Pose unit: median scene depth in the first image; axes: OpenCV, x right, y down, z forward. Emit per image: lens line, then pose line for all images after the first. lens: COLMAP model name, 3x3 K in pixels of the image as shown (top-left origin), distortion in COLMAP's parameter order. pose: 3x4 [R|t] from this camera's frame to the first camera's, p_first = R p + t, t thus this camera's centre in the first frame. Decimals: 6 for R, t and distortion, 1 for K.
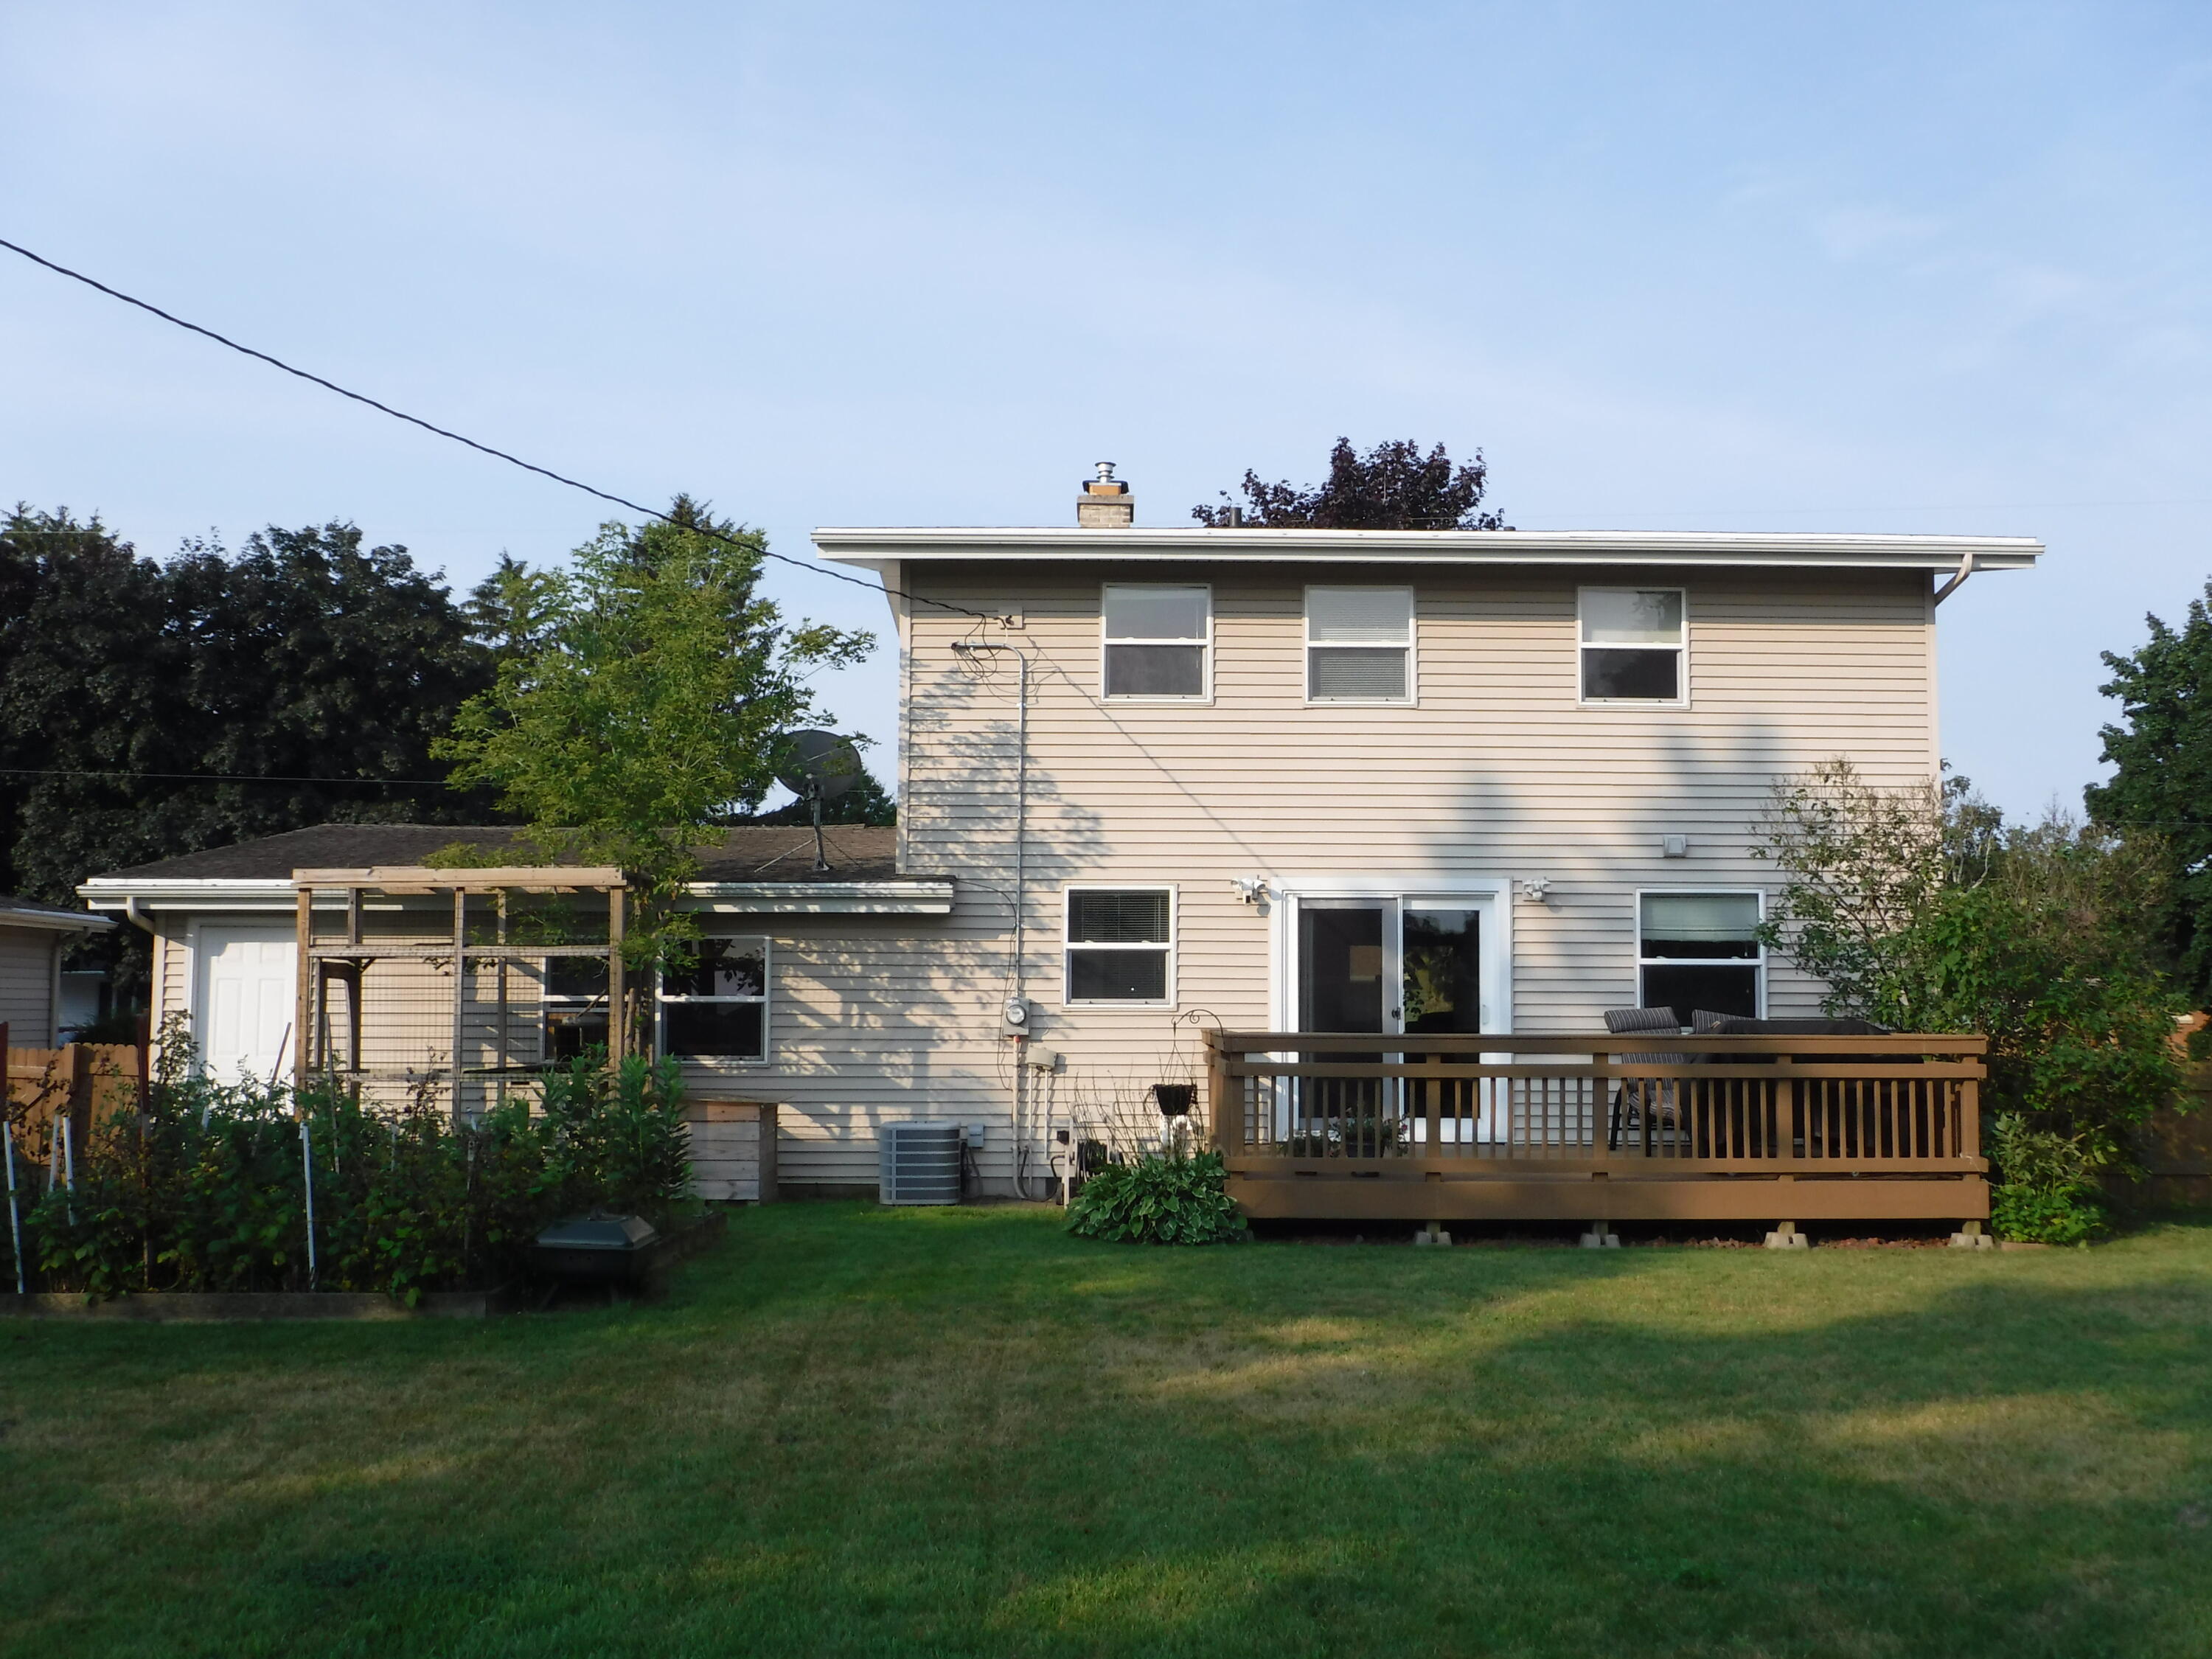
lens RADIAL K [[2256.9, 0, 1107.6], [0, 2256.9, 780.4], [0, 0, 1]] dist [-0.074129, 0.152358]
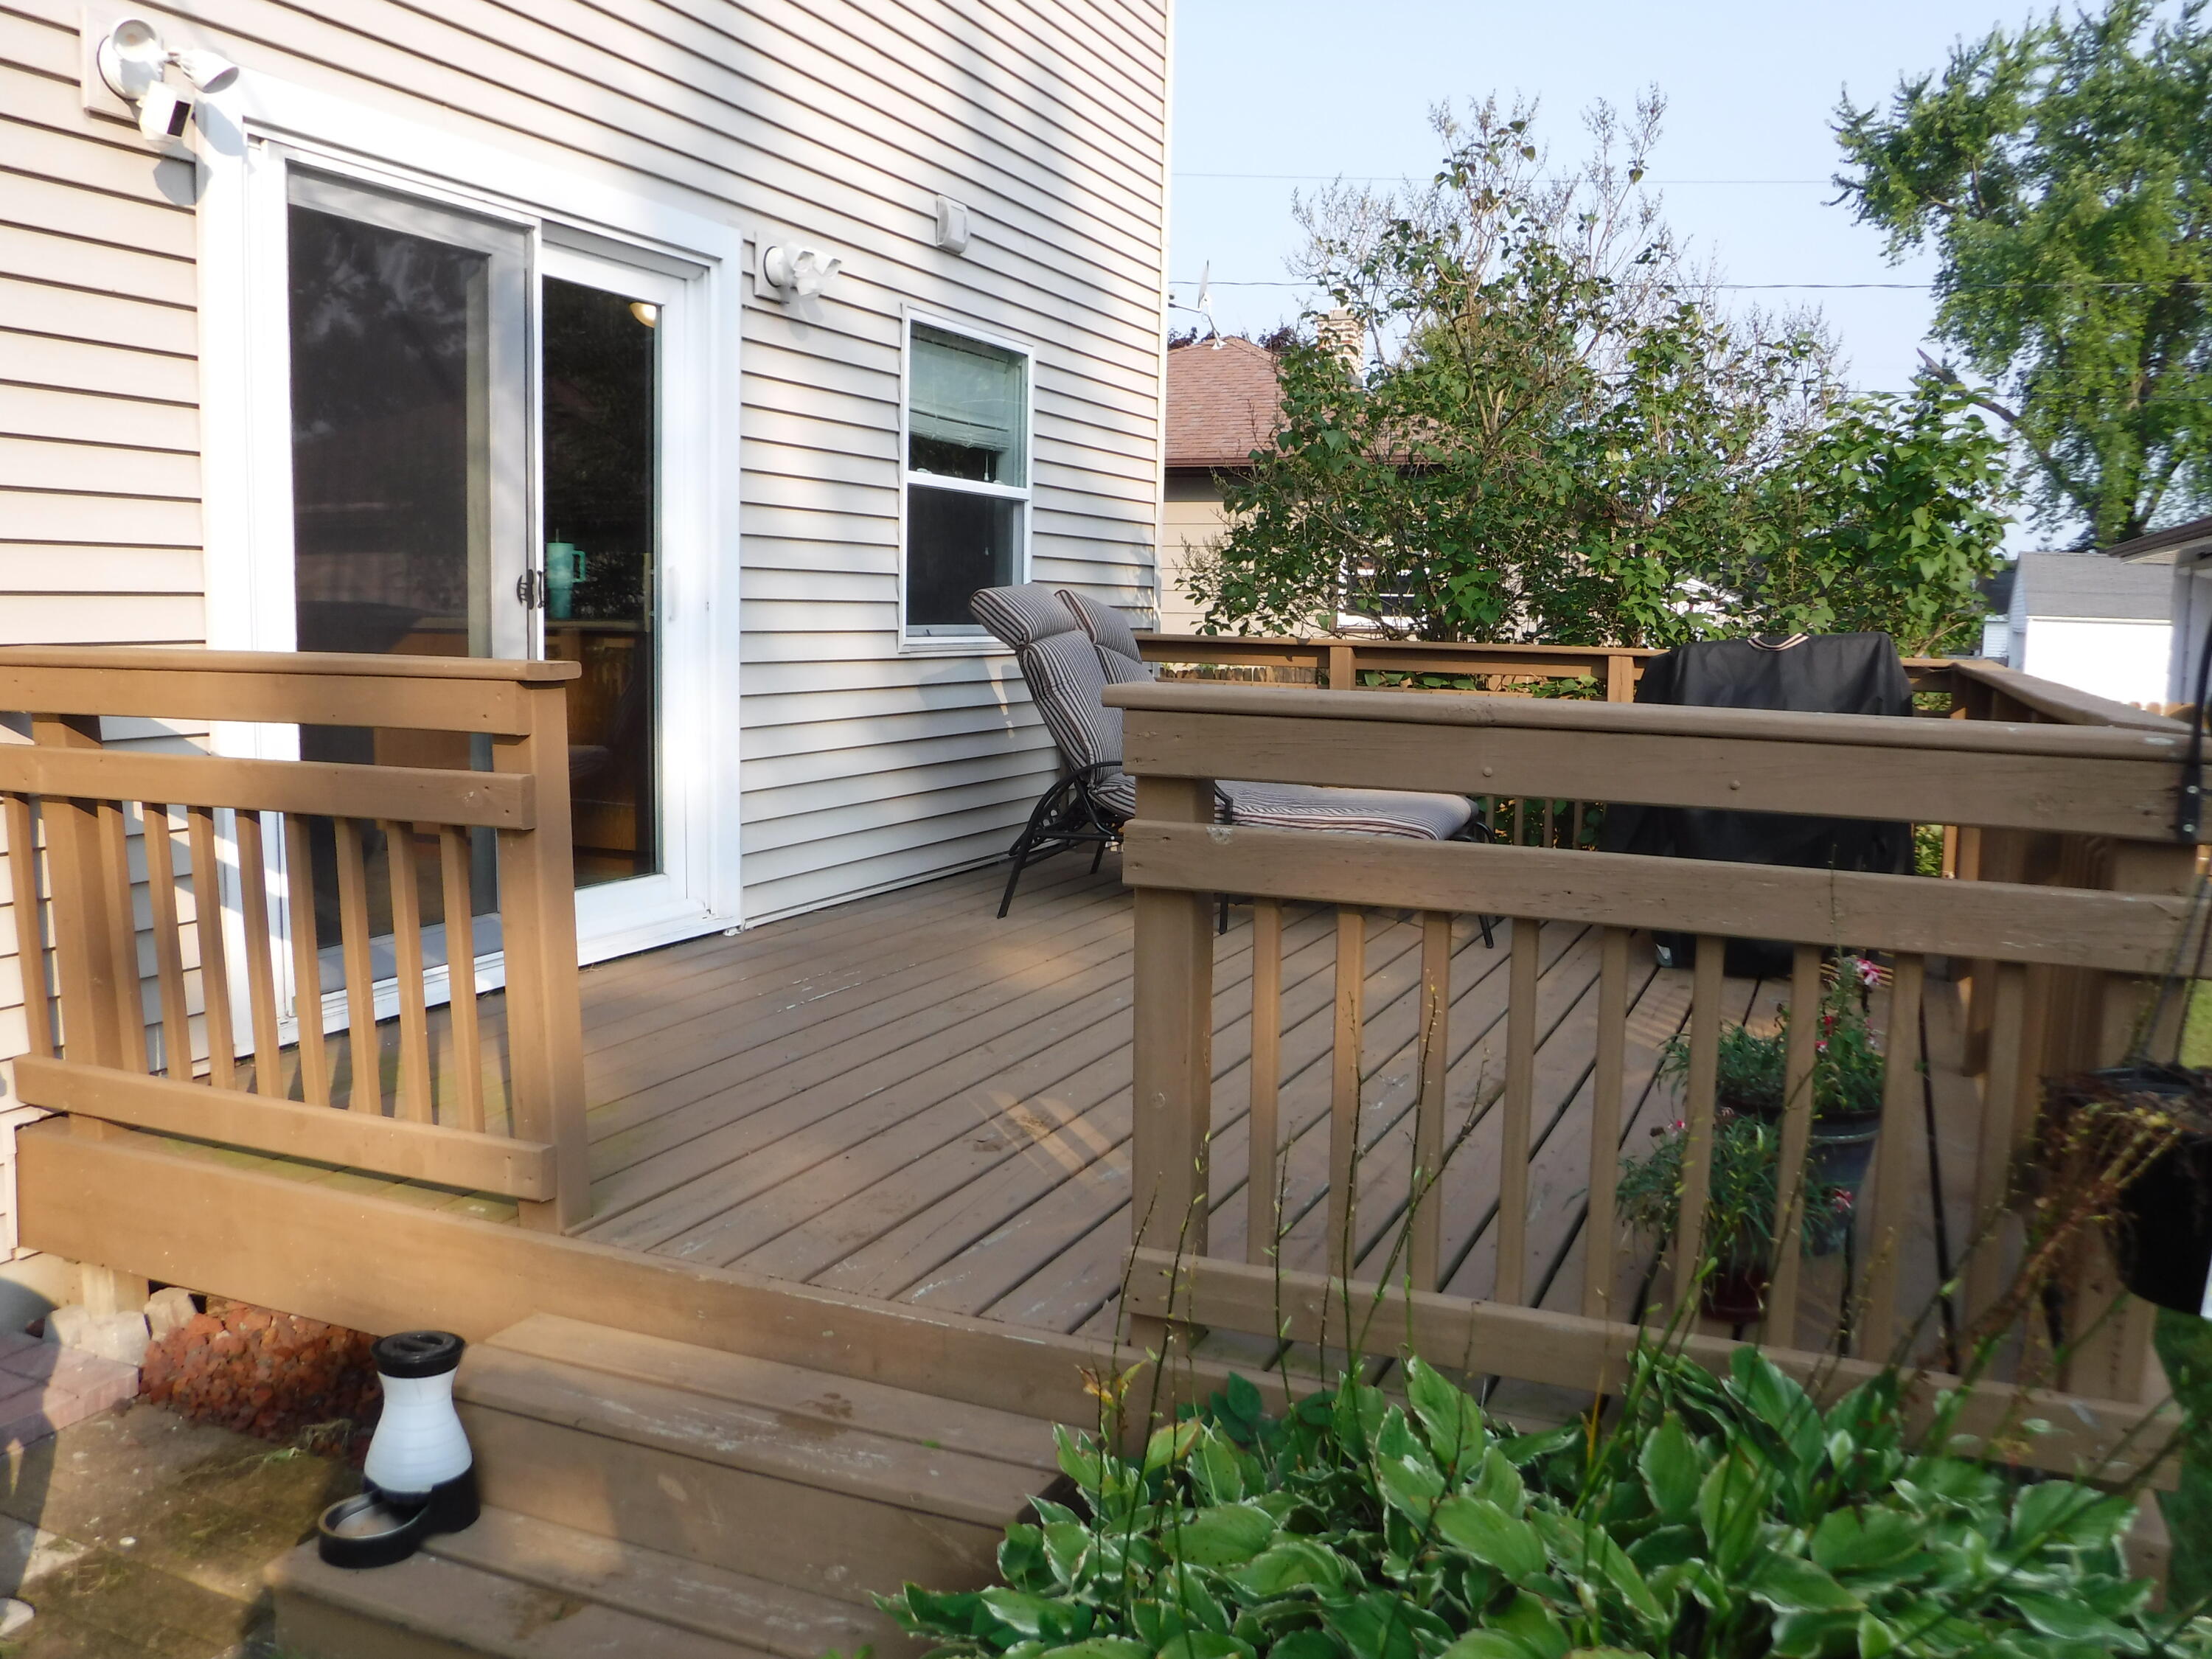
lens RADIAL K [[1849.0, 0, 1108.4], [0, 1849.0, 800.3], [0, 0, 1]] dist [-0.080774, 0.040456]
pose [[0.389488, -0.095417, 0.916076, -0.084335], [-0.110236, 0.982640, 0.149219, 0.084343], [-0.914411, -0.159103, 0.372208, 0.815215]]
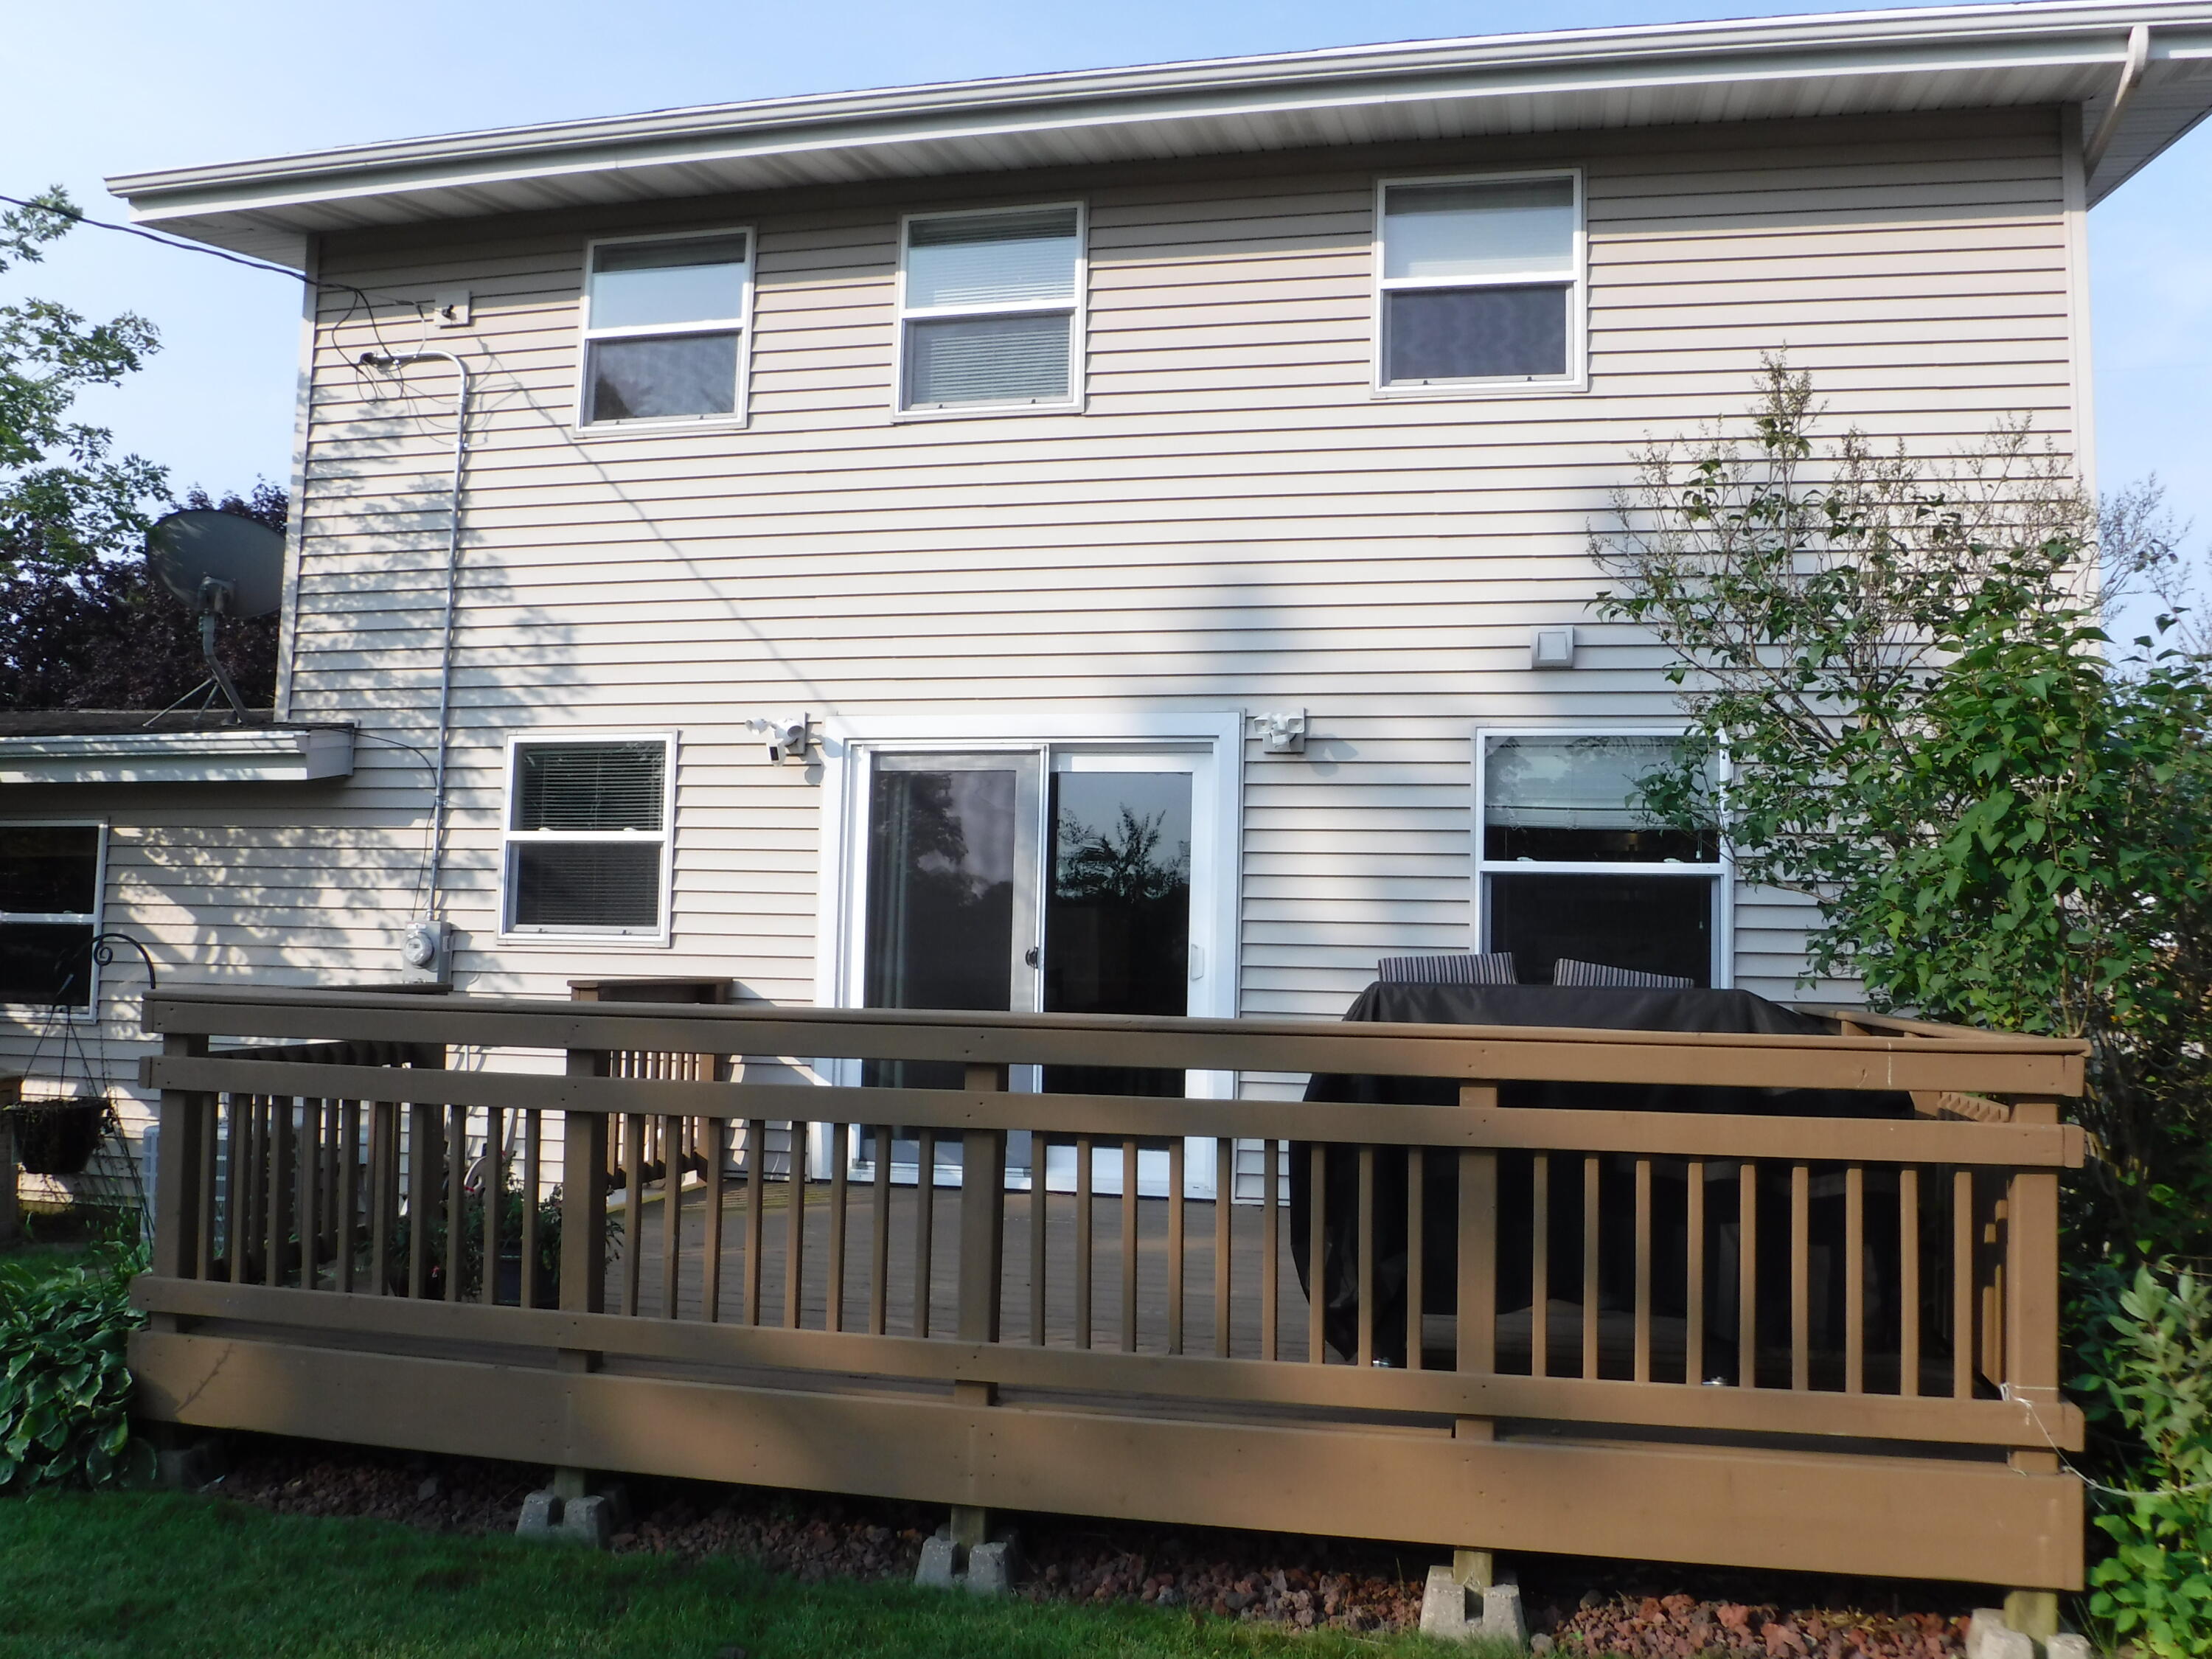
lens RADIAL K [[1849.0, 0, 1108.4], [0, 1849.0, 800.3], [0, 0, 1]] dist [-0.080774, 0.040456]
pose [[0.976028, -0.004849, -0.217589, 0.244220], [0.008438, 0.999843, 0.015570, 0.057371], [0.217479, -0.017033, 0.975916, 0.557315]]
